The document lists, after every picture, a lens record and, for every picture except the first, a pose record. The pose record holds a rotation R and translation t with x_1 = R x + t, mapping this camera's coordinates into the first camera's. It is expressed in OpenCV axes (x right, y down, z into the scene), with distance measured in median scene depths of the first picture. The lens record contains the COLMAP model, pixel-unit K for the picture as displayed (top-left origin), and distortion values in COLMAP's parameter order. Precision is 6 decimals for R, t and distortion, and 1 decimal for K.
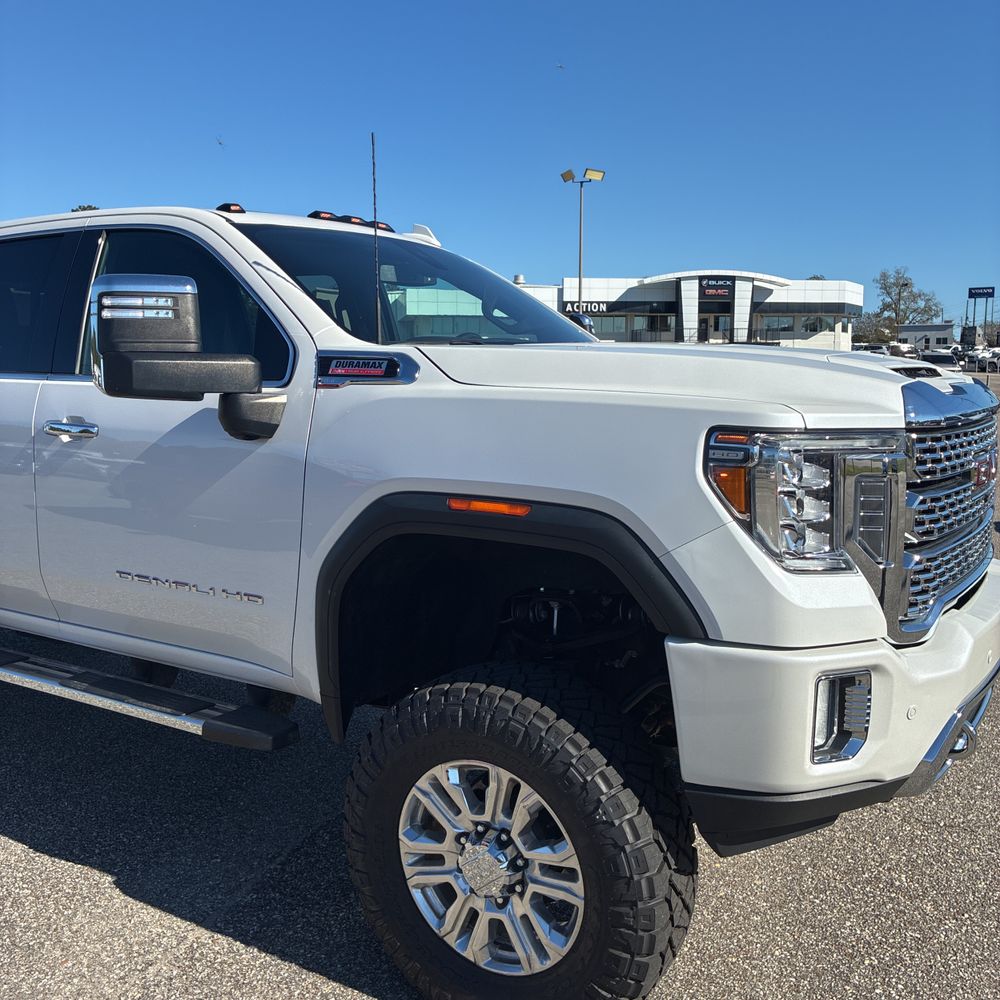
lens RADIAL K [[1010.8, 0, 492.5], [0, 1010.8, 505.2], [0, 0, 1]] dist [0.021806, 0.000000]
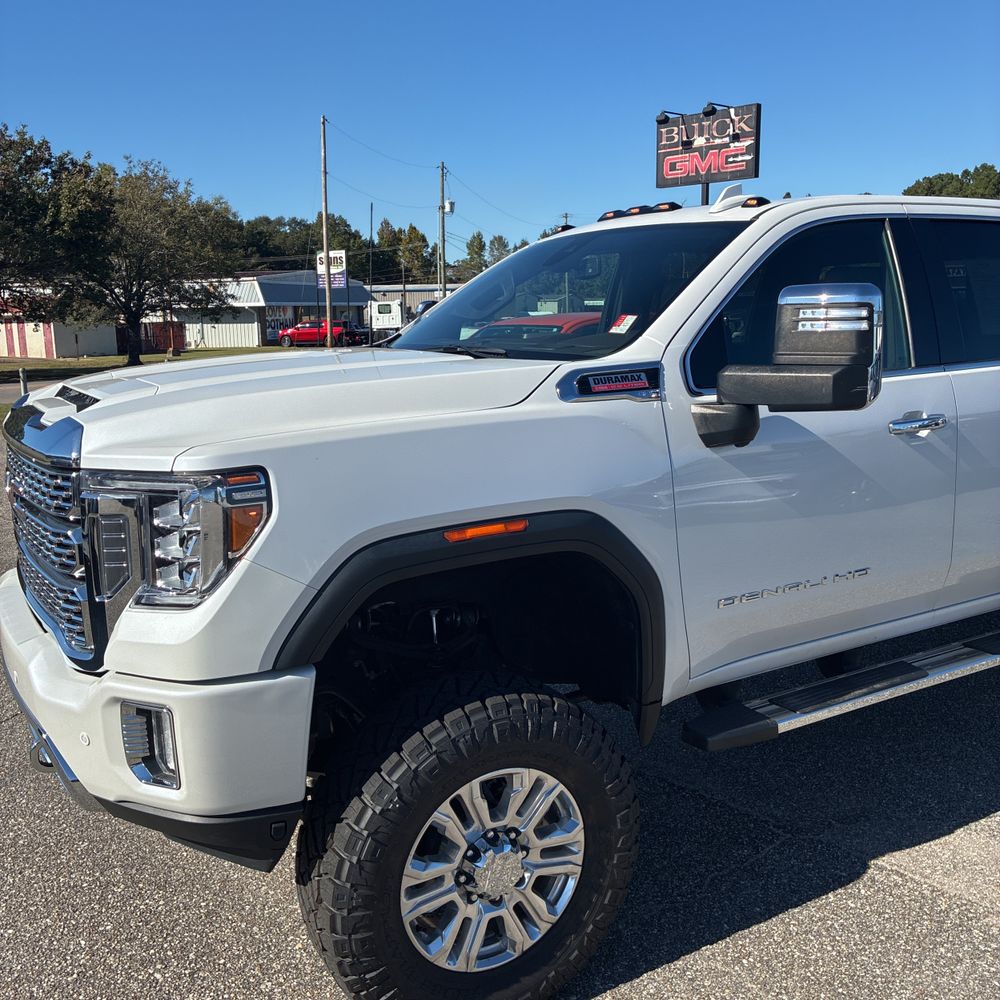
lens RADIAL K [[1010.8, 0, 498.2], [0, 1010.8, 494.2], [0, 0, 1]] dist [0.021806, 0.000000]
pose [[-0.462183, 0.173678, -0.869611, 1.153931], [-0.094214, 0.965467, 0.242895, -0.331514], [0.881766, 0.194191, -0.429859, 1.873721]]
